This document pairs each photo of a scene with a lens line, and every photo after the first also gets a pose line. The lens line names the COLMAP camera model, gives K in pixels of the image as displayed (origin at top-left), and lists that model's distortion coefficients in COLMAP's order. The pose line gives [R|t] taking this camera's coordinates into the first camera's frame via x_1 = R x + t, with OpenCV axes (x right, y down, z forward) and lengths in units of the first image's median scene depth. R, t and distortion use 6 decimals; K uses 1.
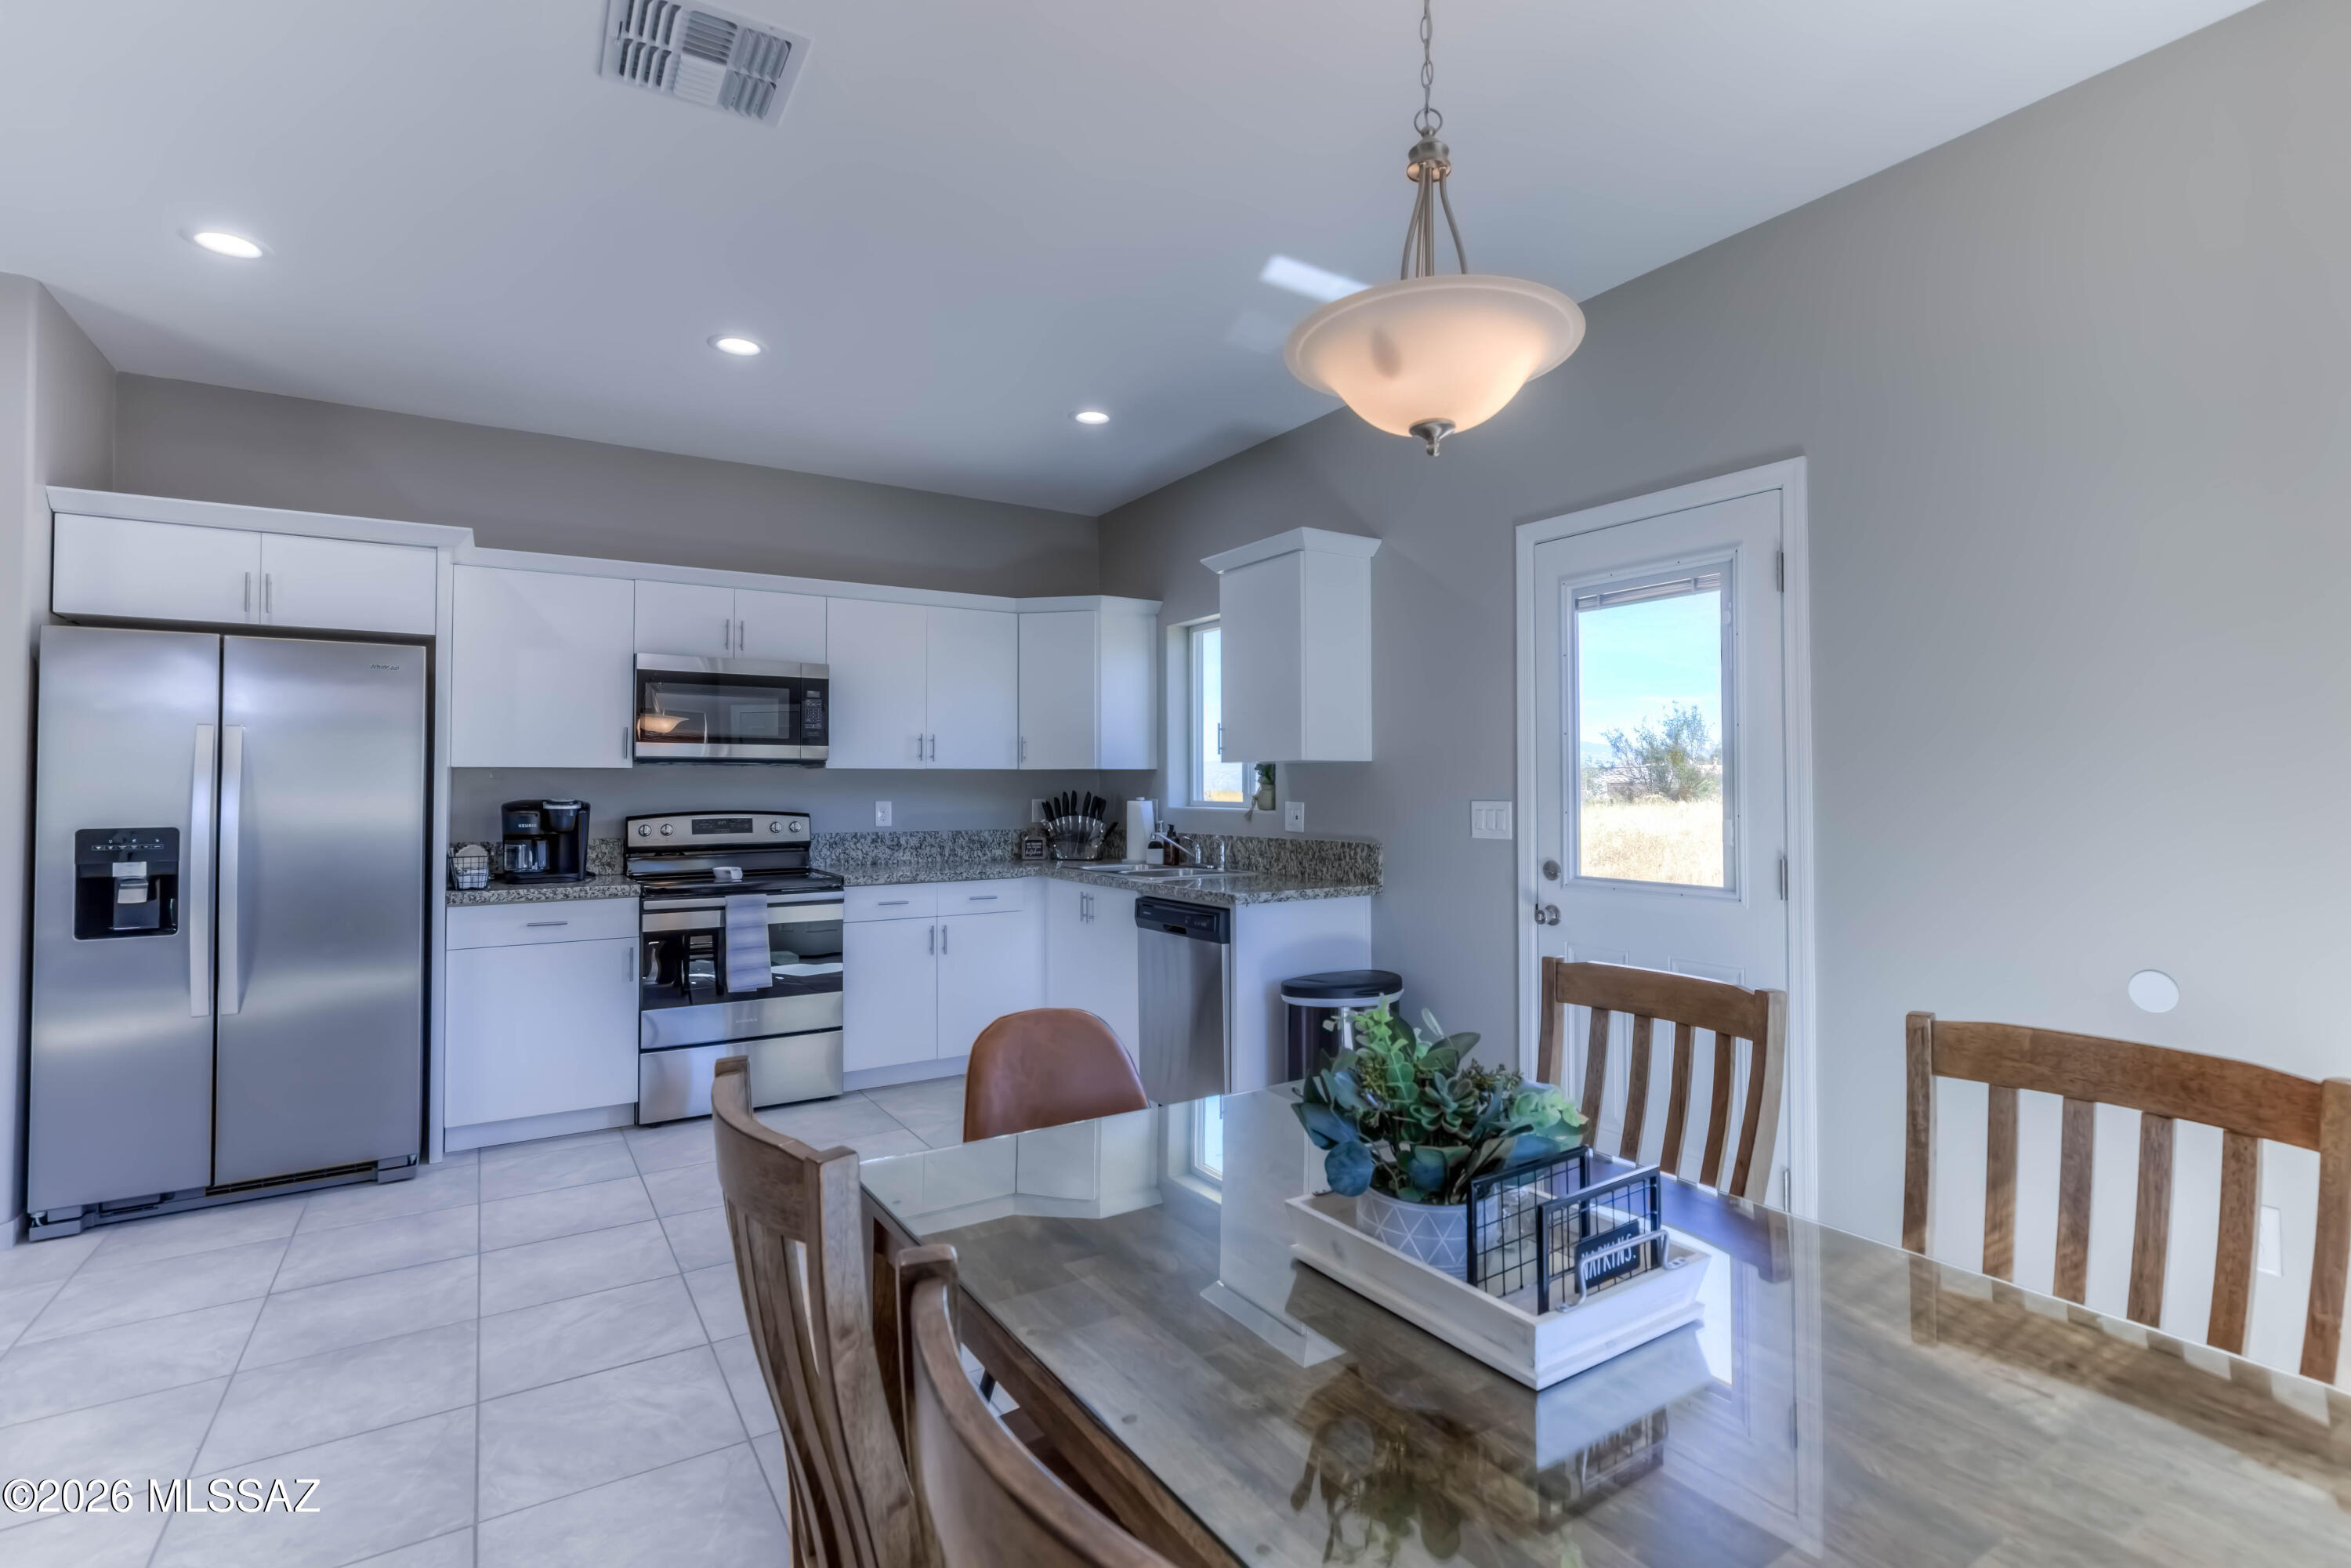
lens RADIAL K [[1130.2, 0, 1140.8], [0, 1130.2, 748.3], [0, 0, 1]] dist [0.000268, 0.000536]
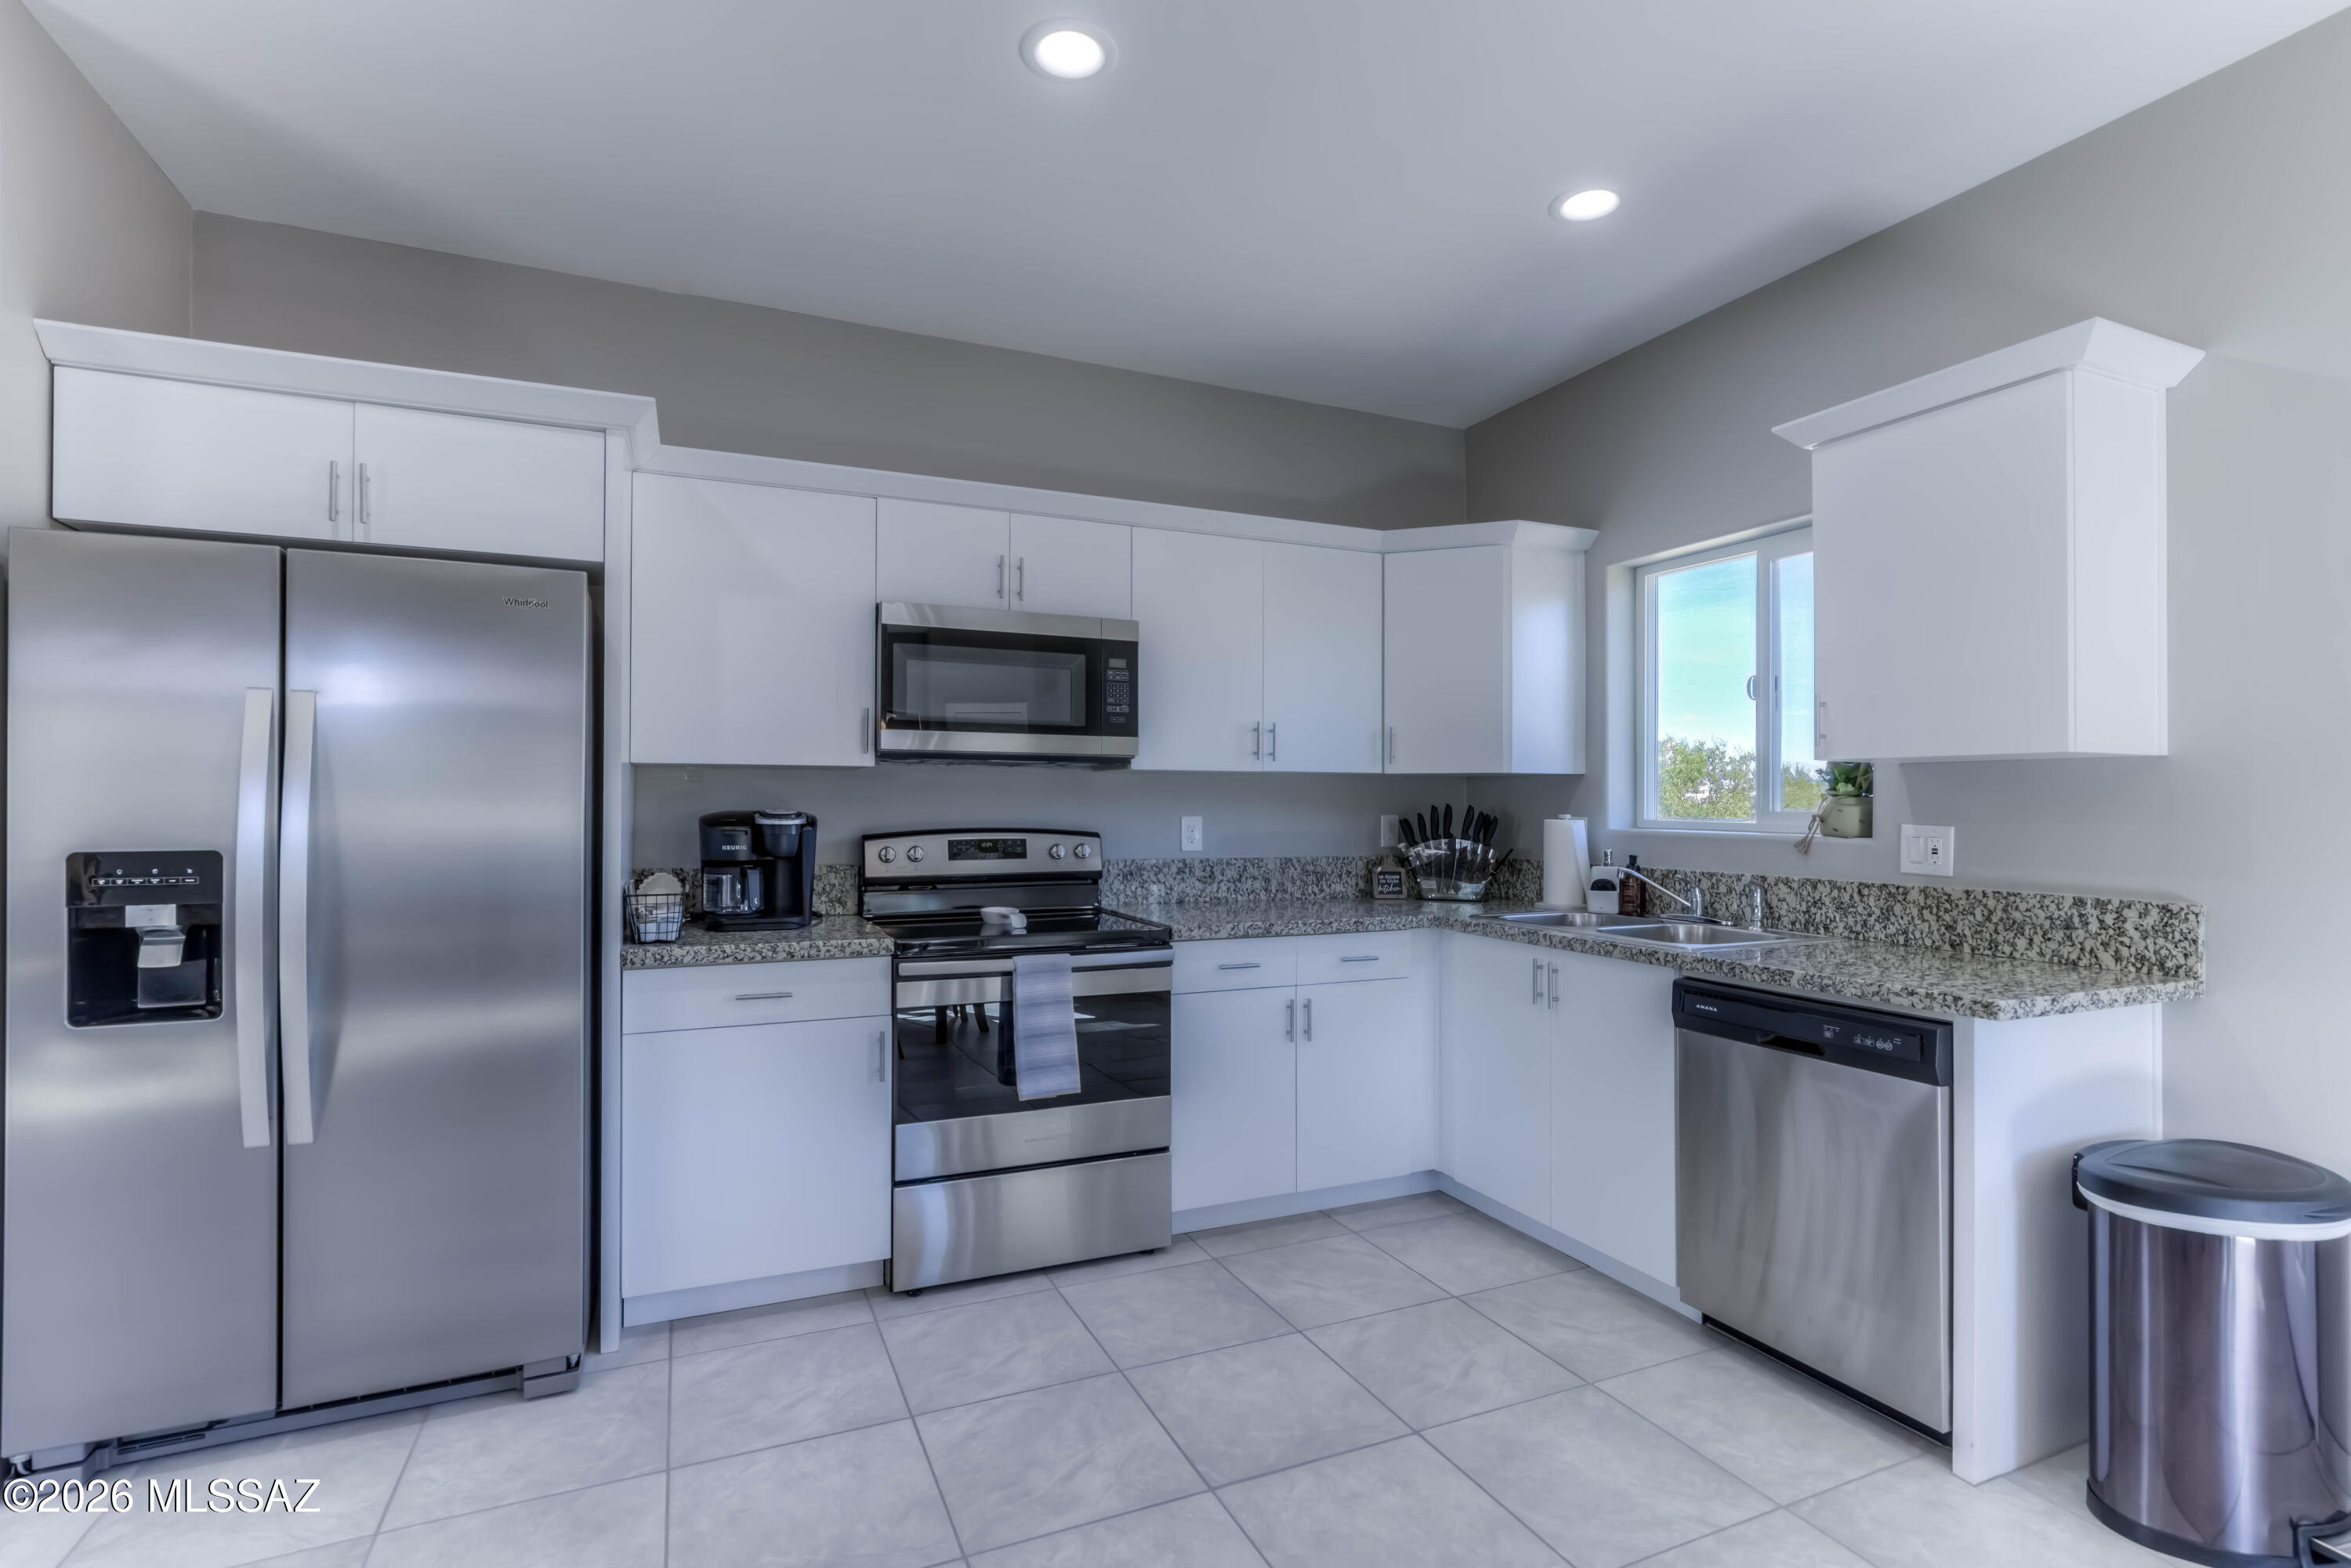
lens RADIAL K [[1094.2, 0, 1145.2], [0, 1094.2, 787.4], [0, 0, 1]] dist [-0.003292, -0.000853]
pose [[0.991630, 0.006142, -0.128969, -0.199466], [-0.003297, 0.999747, 0.022258, 0.014979], [0.129073, -0.021646, 0.991399, 0.355803]]
